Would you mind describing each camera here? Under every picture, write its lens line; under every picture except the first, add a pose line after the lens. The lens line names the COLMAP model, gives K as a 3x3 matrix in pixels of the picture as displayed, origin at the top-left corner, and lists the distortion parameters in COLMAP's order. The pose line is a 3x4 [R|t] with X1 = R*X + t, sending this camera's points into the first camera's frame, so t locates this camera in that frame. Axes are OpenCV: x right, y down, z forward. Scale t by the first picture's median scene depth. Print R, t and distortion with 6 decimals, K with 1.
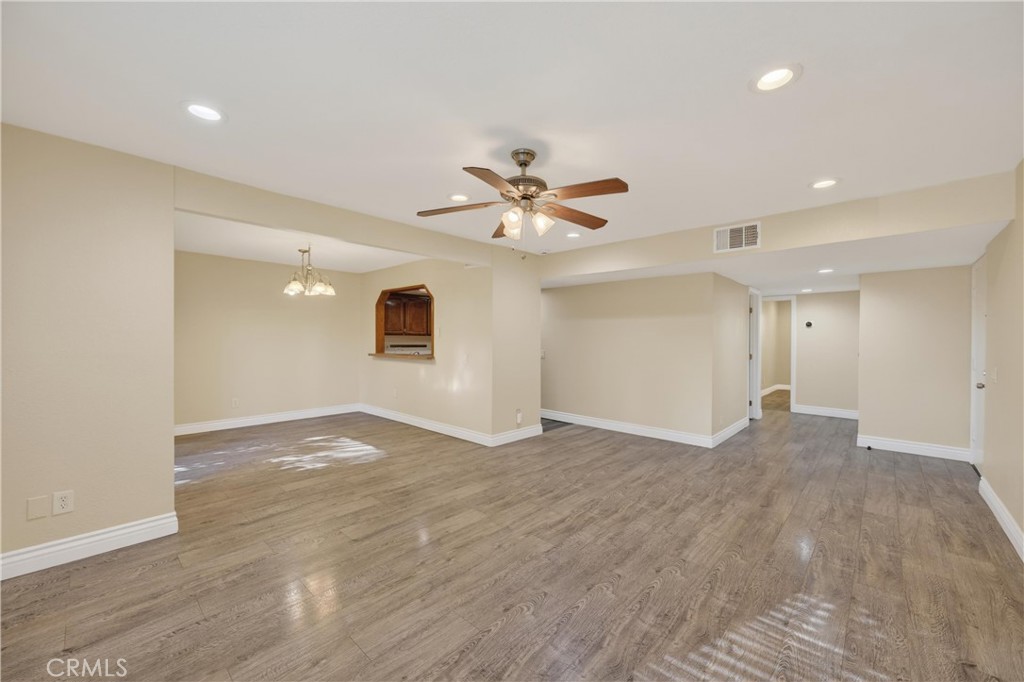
lens RADIAL K [[399.4, 0, 509.4], [0, 399.4, 340.4], [0, 0, 1]] dist [0.001223, 0.000005]
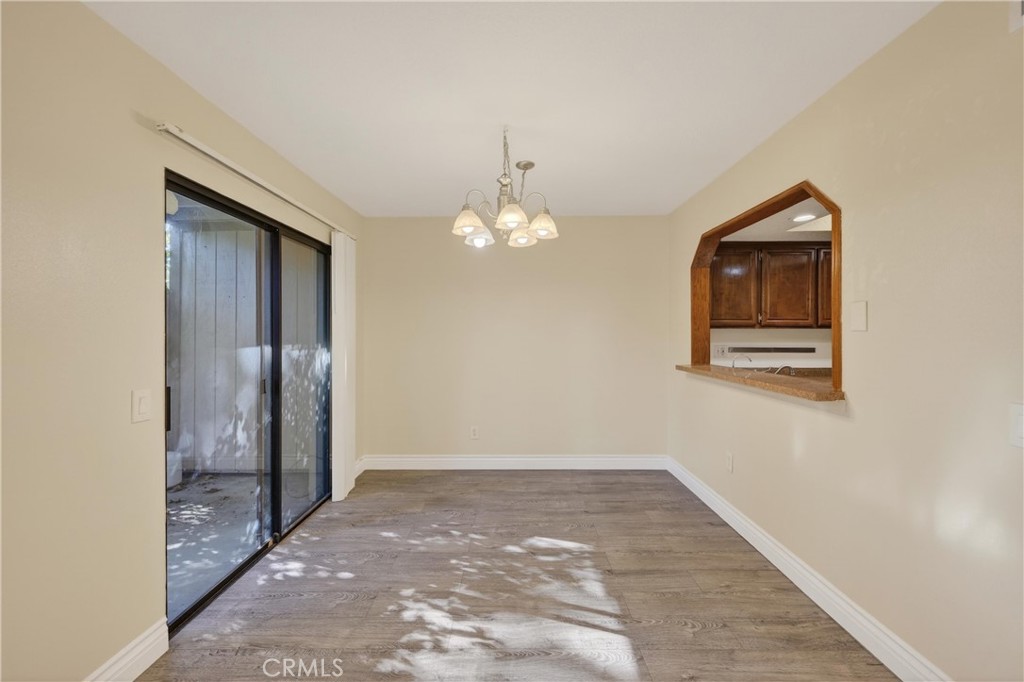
lens RADIAL K [[428.8, 0, 512.1], [0, 428.8, 335.1], [0, 0, 1]] dist [0.003540, 0.001084]
pose [[0.684500, -0.006071, -0.728987, -0.098962], [0.003222, 0.999981, -0.005303, -0.003308], [0.729005, 0.001281, 0.684507, 0.476457]]
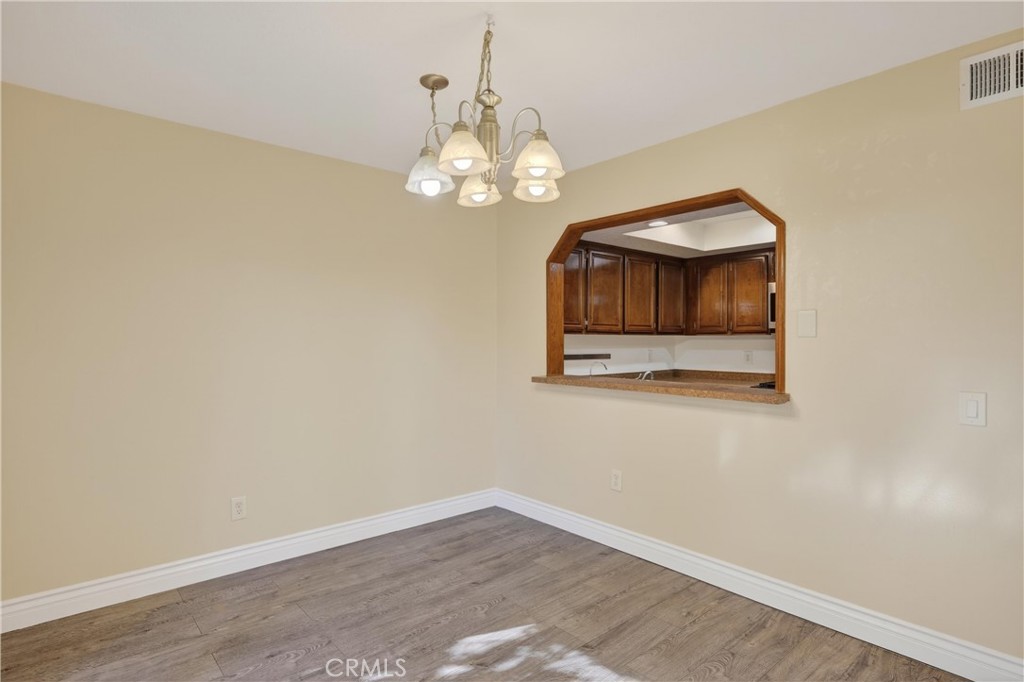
lens RADIAL K [[537.1, 0, 517.2], [0, 537.1, 342.7], [0, 0, 1]] dist [-0.001965, -0.001743]
pose [[0.995409, -0.006709, -0.095474, -0.314128], [0.006831, 0.999976, 0.000955, -0.004451], [0.095465, -0.001603, 0.995432, 0.433623]]
